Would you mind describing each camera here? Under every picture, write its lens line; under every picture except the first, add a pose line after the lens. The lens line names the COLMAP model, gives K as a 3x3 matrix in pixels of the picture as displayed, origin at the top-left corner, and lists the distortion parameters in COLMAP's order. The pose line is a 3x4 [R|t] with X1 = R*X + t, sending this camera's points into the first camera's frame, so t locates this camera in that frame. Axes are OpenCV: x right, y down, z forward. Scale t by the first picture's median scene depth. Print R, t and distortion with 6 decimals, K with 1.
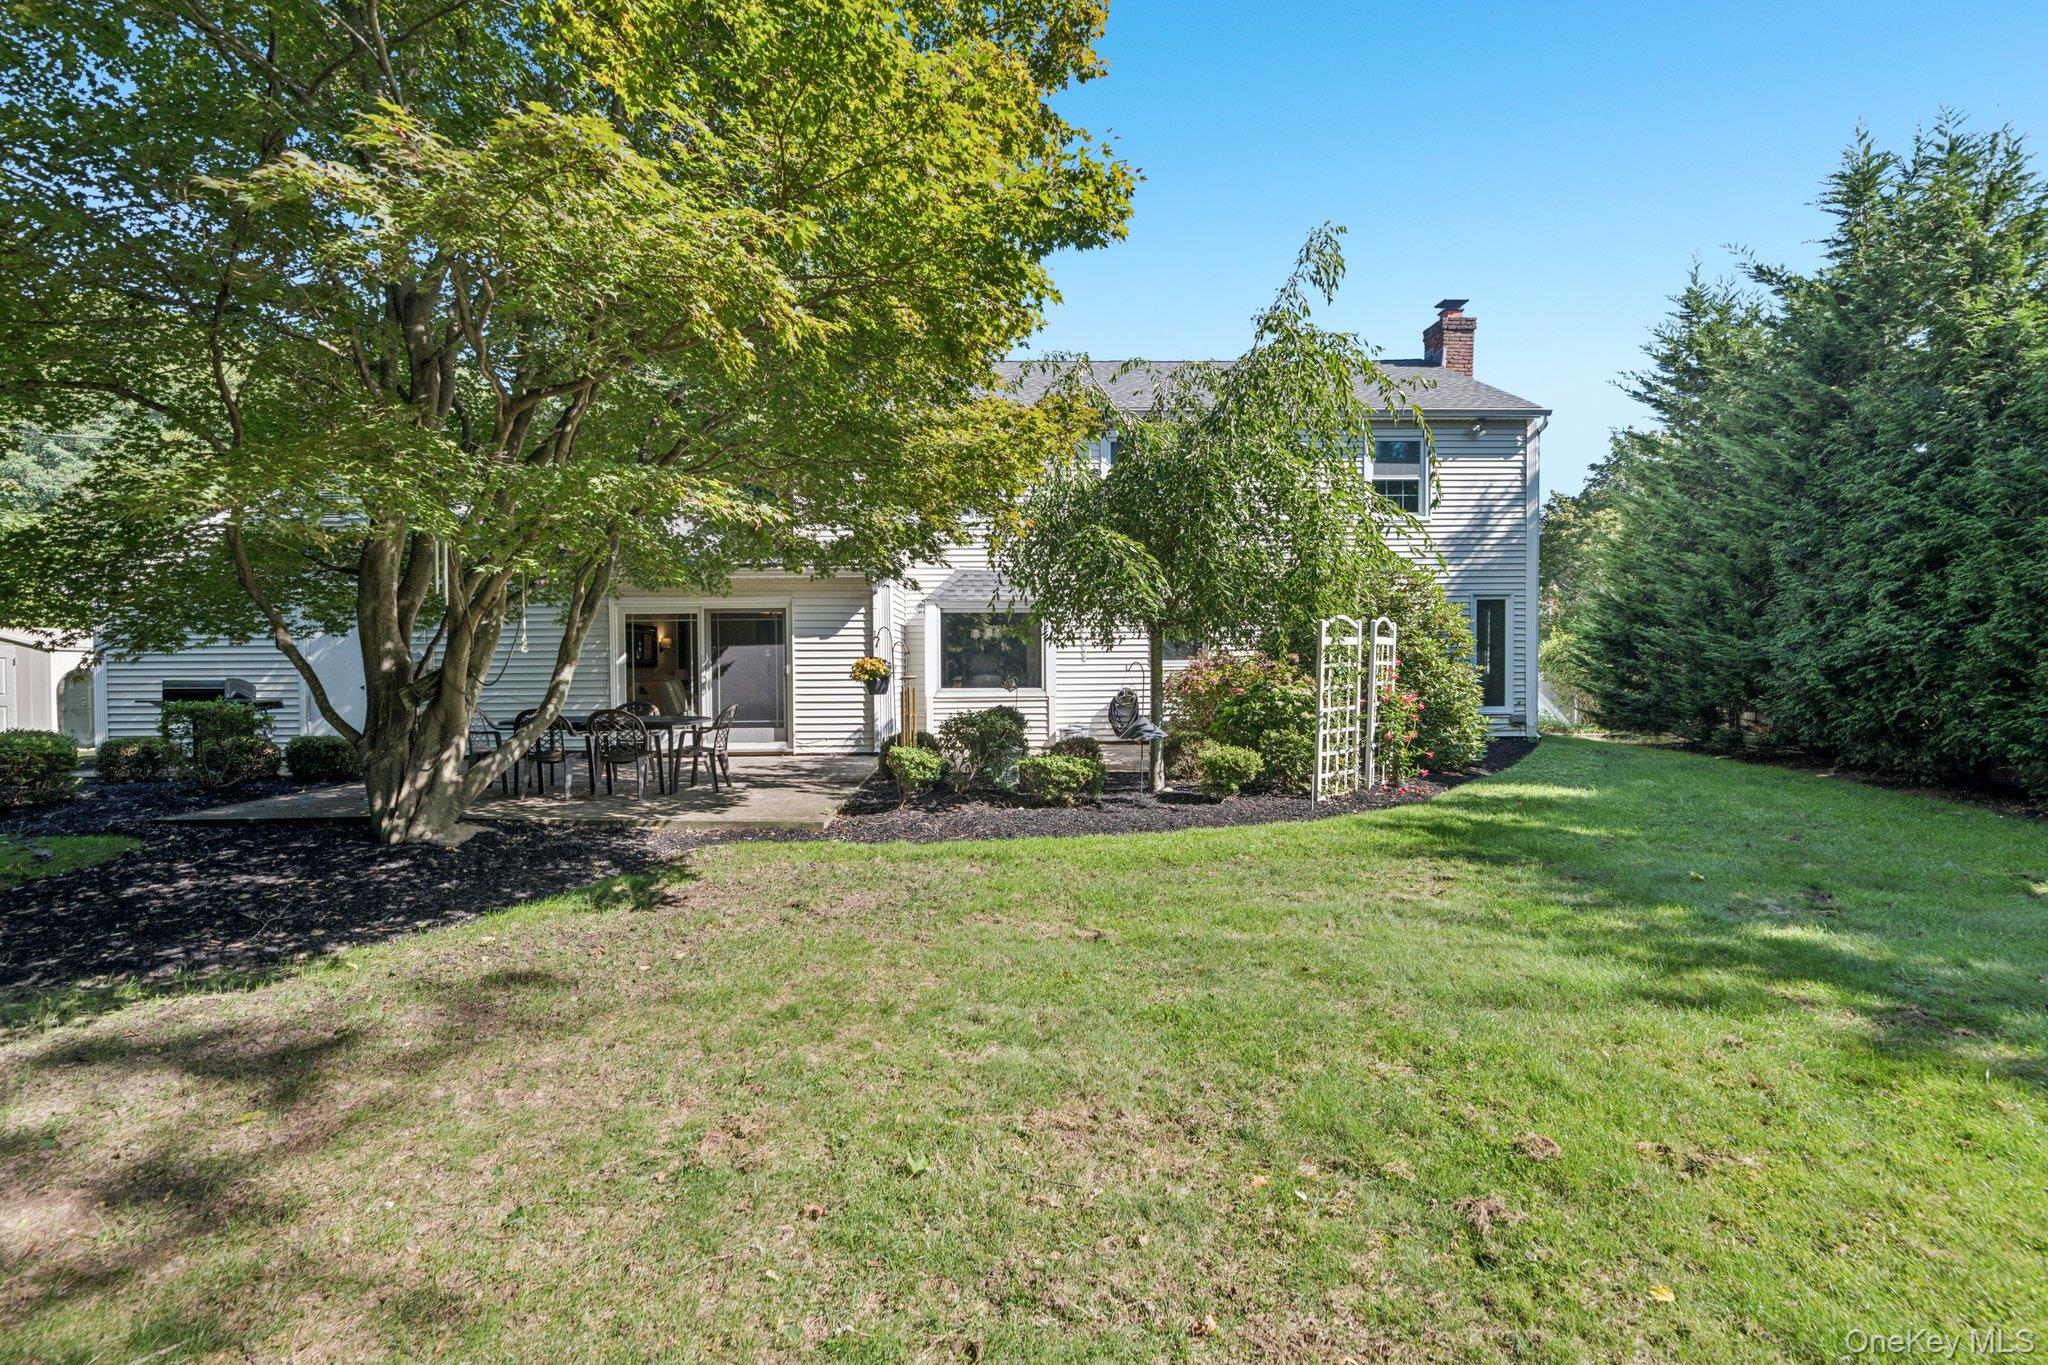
lens RADIAL K [[942.5, 0, 1023.3], [0, 942.5, 679.0], [0, 0, 1]] dist [0.003031, 0.000083]
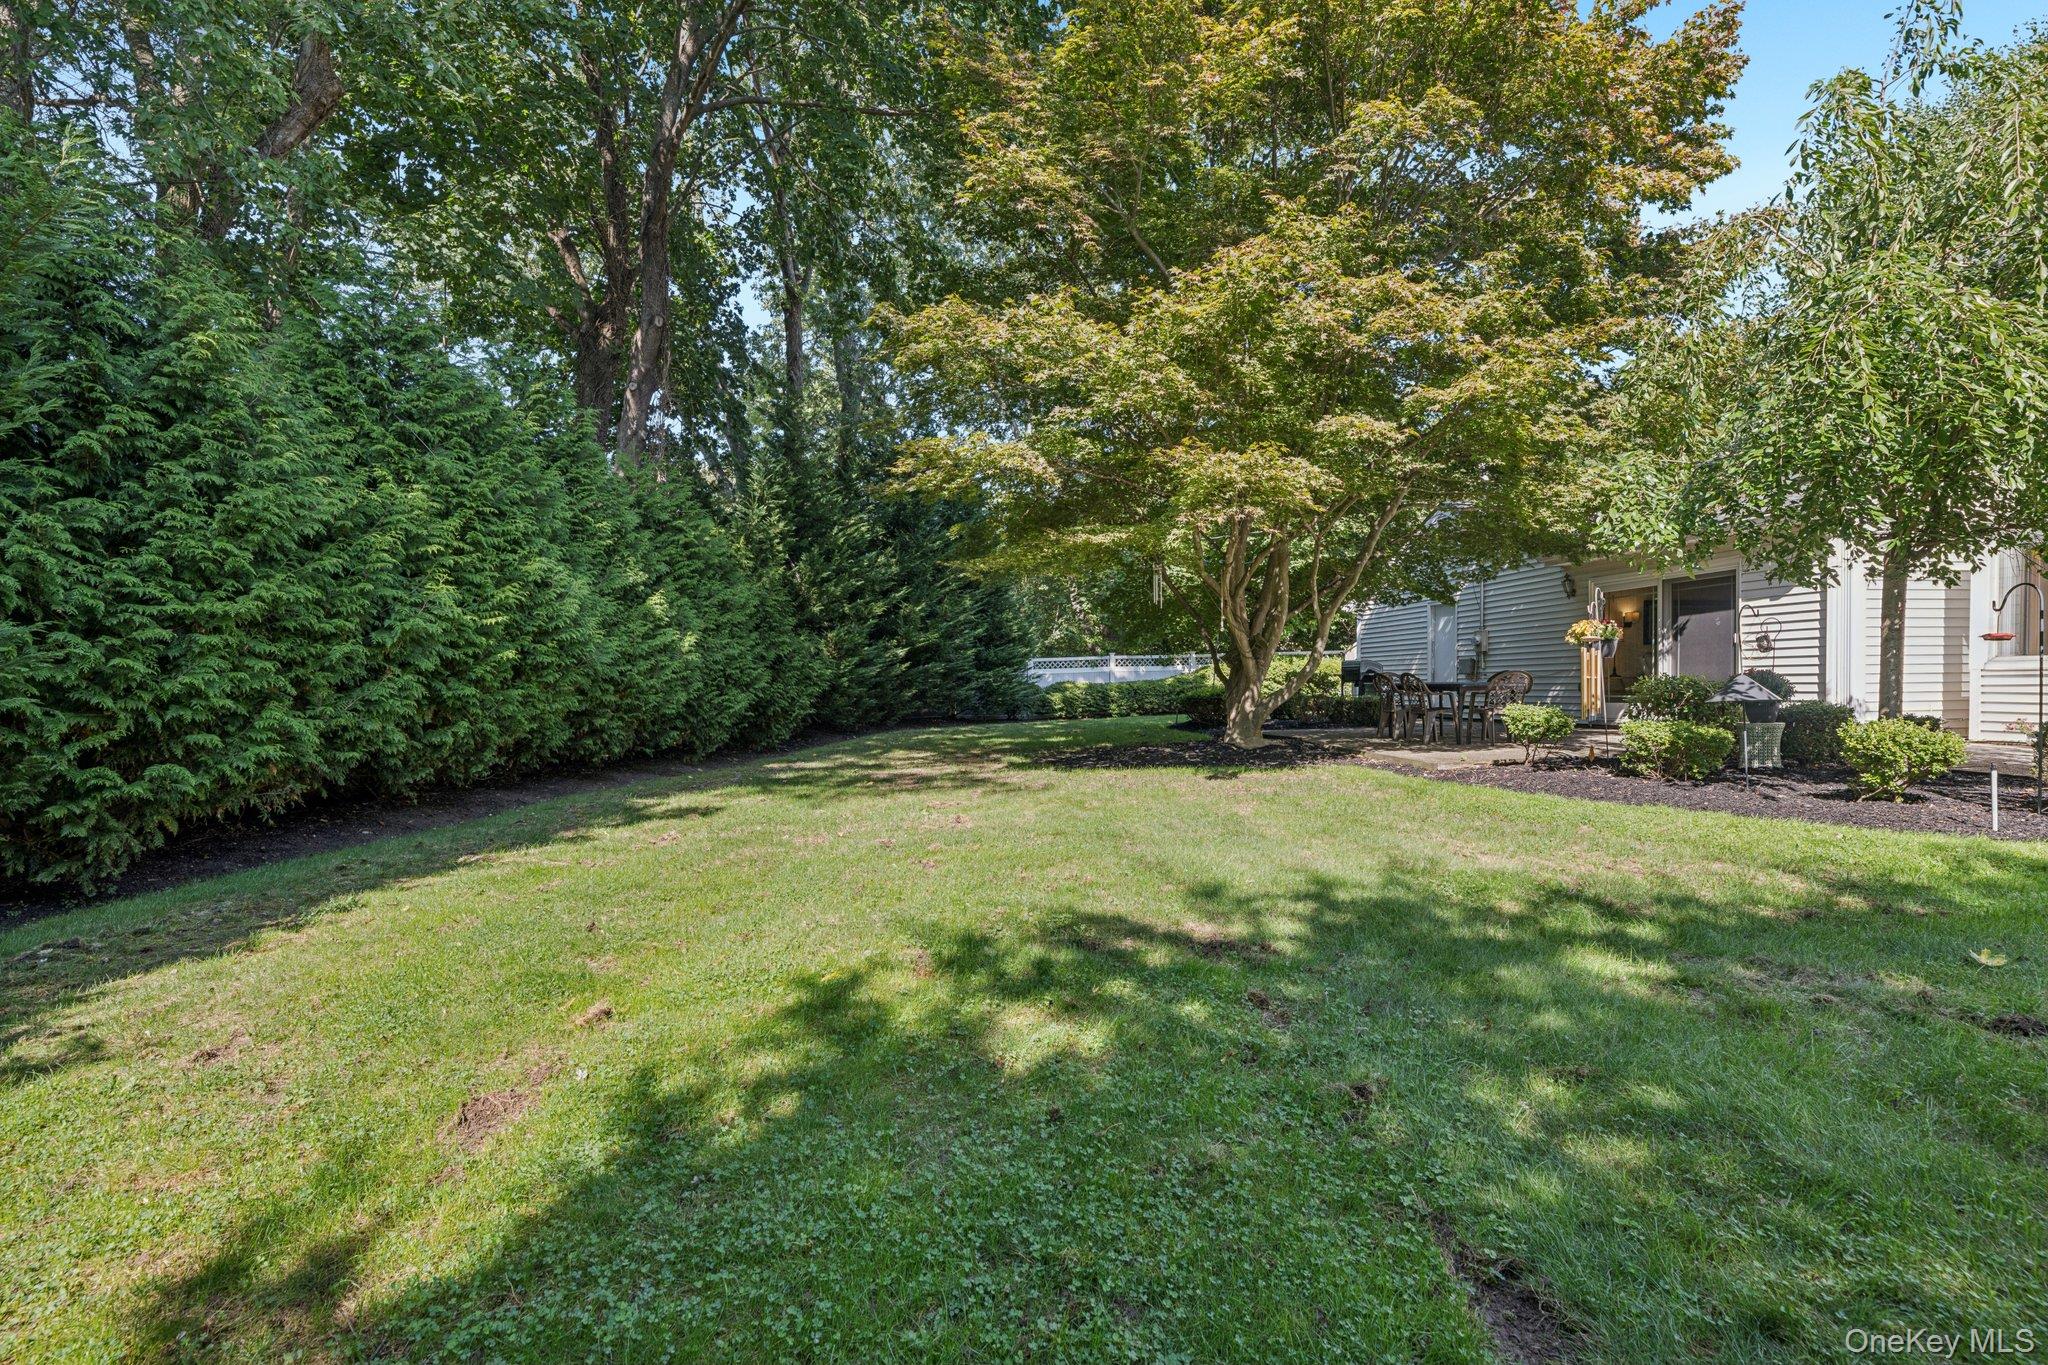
lens RADIAL K [[968.1, 0, 1024.2], [0, 968.1, 681.4], [0, 0, 1]] dist [-0.001048, -0.001262]
pose [[0.117294, 0.006131, -0.993078, 0.508058], [-0.003040, 0.999978, 0.005815, 0.024666], [0.993093, 0.002337, 0.117310, 0.187157]]
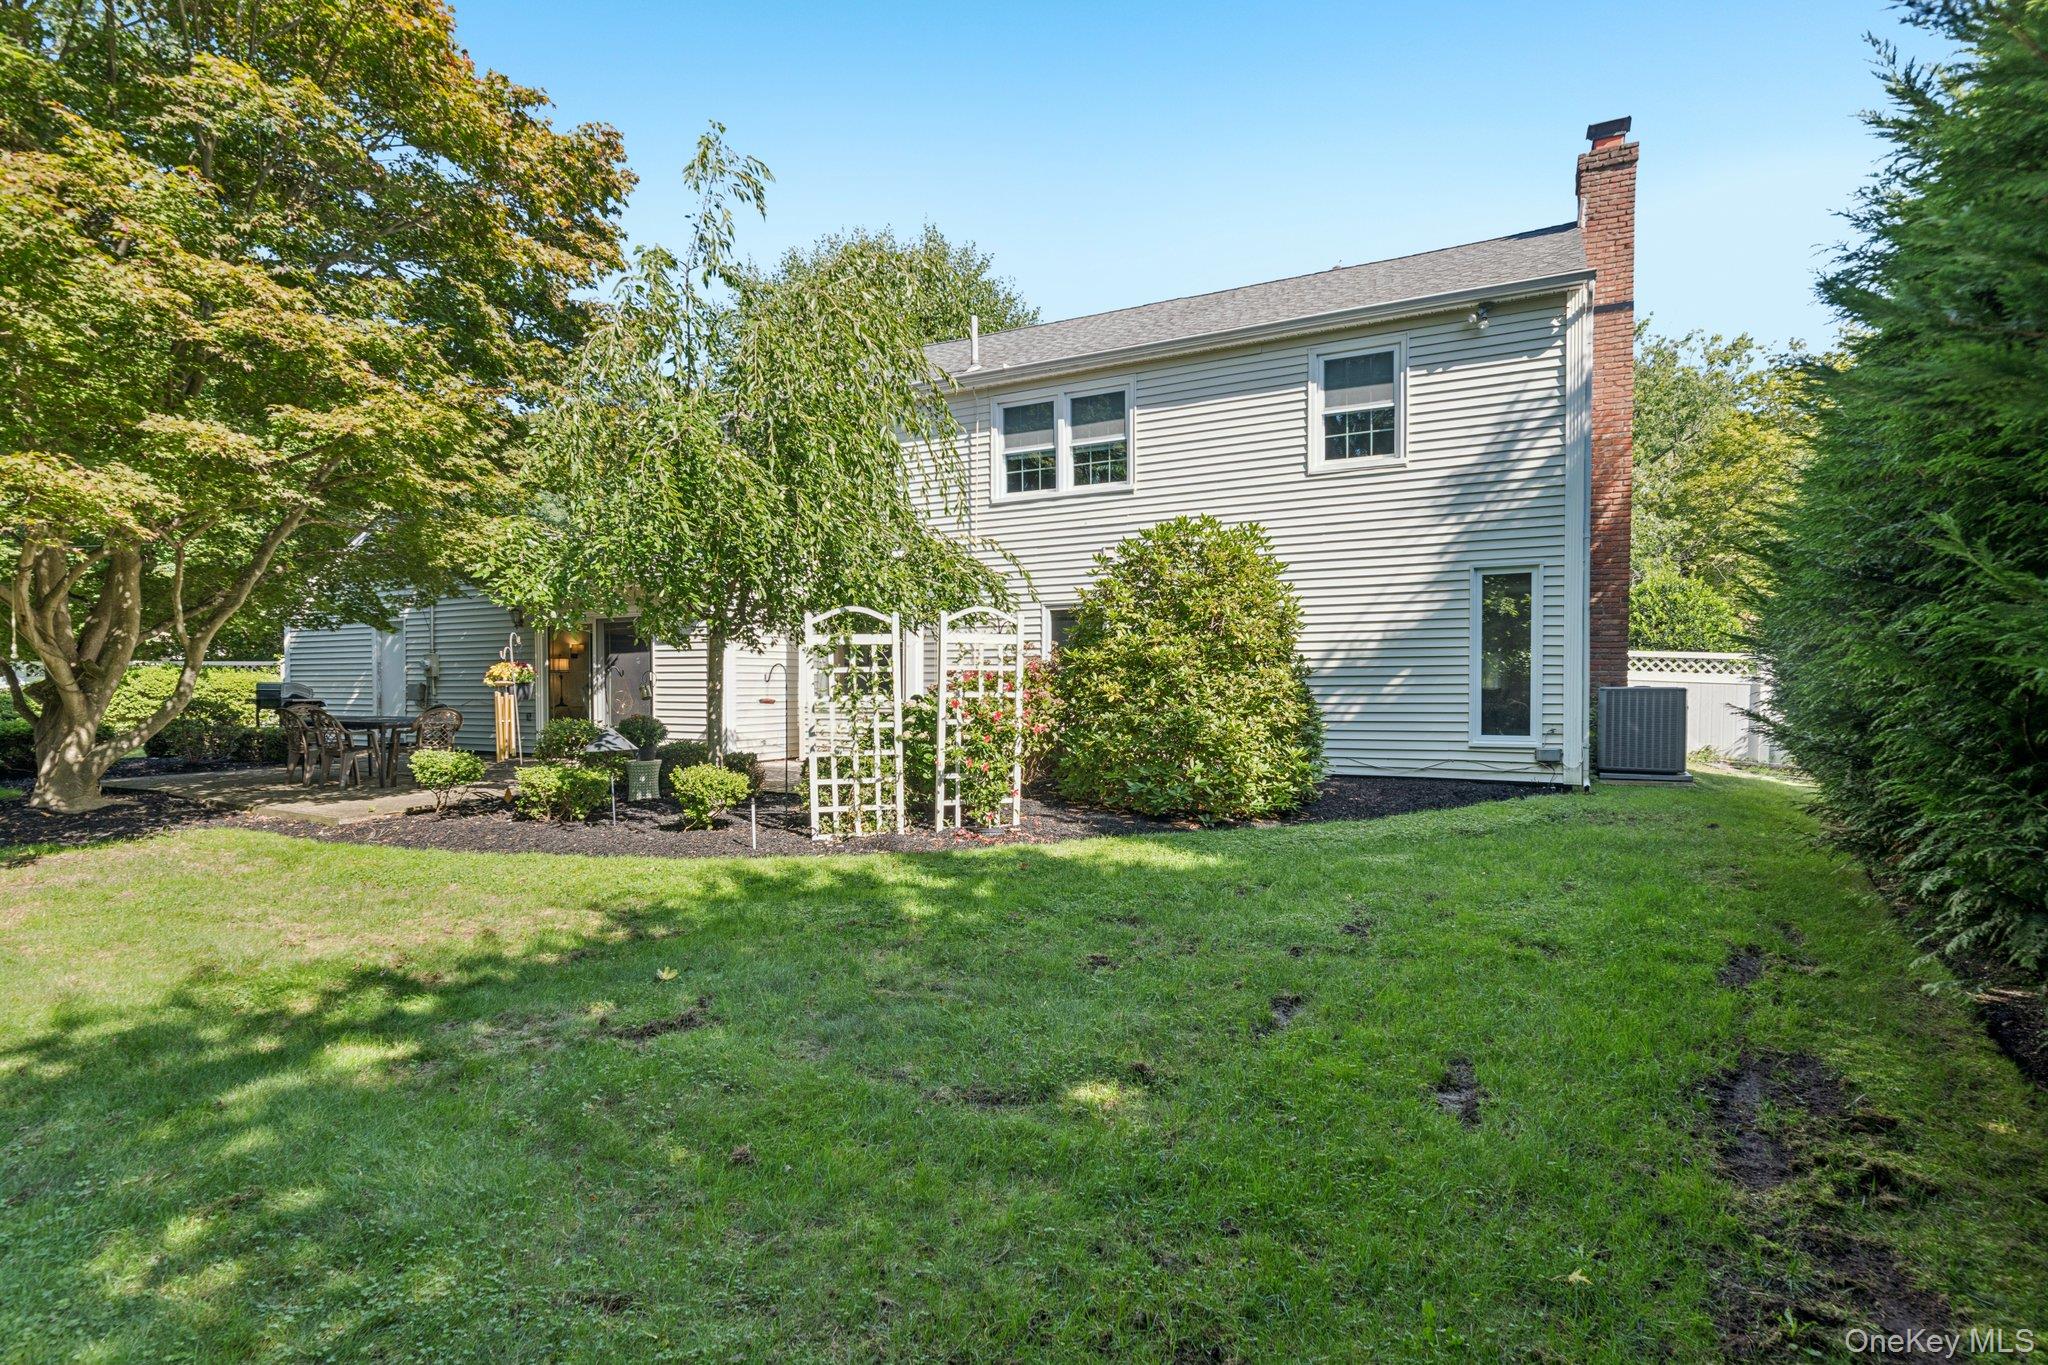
lens RADIAL K [[1028.8, 0, 1031.4], [0, 1028.8, 688.5], [0, 0, 1]] dist [0.002961, 0.000411]
pose [[0.866654, 0.008002, -0.498846, 0.570172], [-0.009584, 0.999954, -0.000611, -0.000287], [0.498818, 0.005311, 0.866690, 0.210990]]
